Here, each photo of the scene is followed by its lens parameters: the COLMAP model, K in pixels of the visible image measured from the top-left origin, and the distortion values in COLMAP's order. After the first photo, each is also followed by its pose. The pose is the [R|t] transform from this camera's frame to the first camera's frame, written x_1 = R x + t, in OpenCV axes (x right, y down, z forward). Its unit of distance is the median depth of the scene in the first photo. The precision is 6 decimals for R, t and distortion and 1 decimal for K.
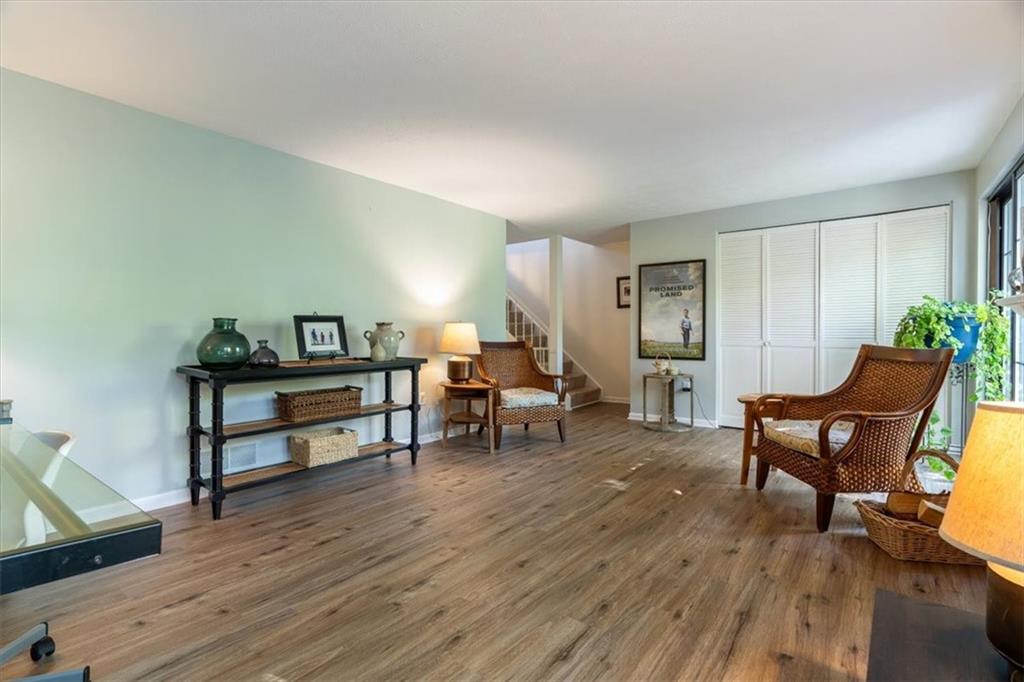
lens RADIAL K [[485.4, 0, 504.5], [0, 485.4, 345.1], [0, 0, 1]] dist [-0.001167, 0.000763]
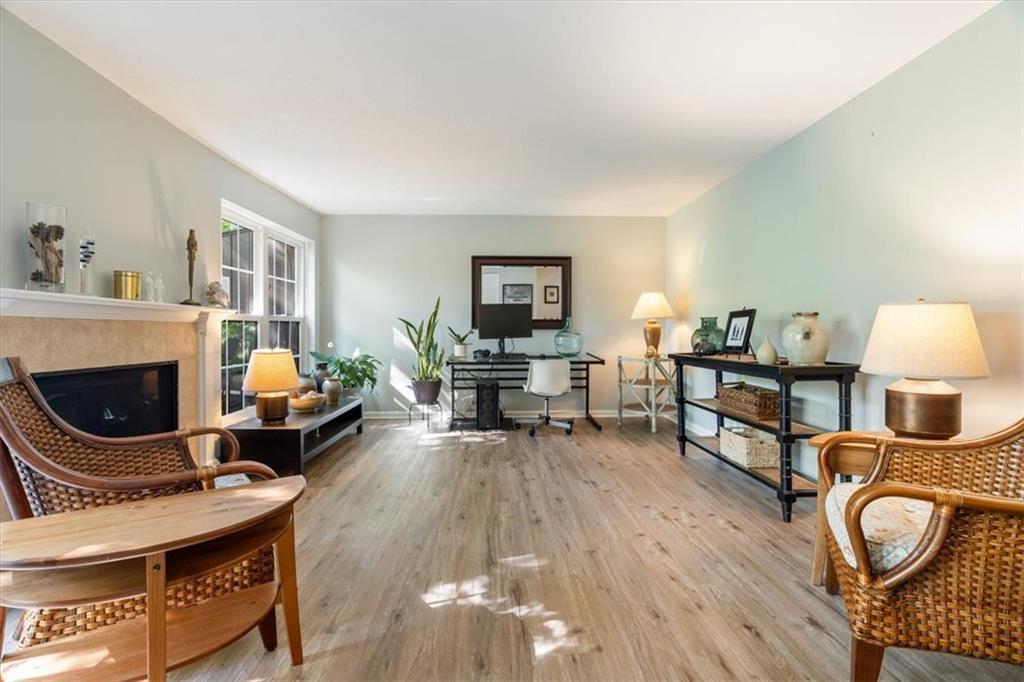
lens RADIAL K [[524.4, 0, 507.8], [0, 524.4, 344.6], [0, 0, 1]] dist [-0.003264, 0.001414]
pose [[-0.776112, 0.019778, -0.630285, 0.765780], [-0.008168, 0.999109, 0.041410, -0.034430], [0.630542, 0.037287, -0.775259, 1.776352]]
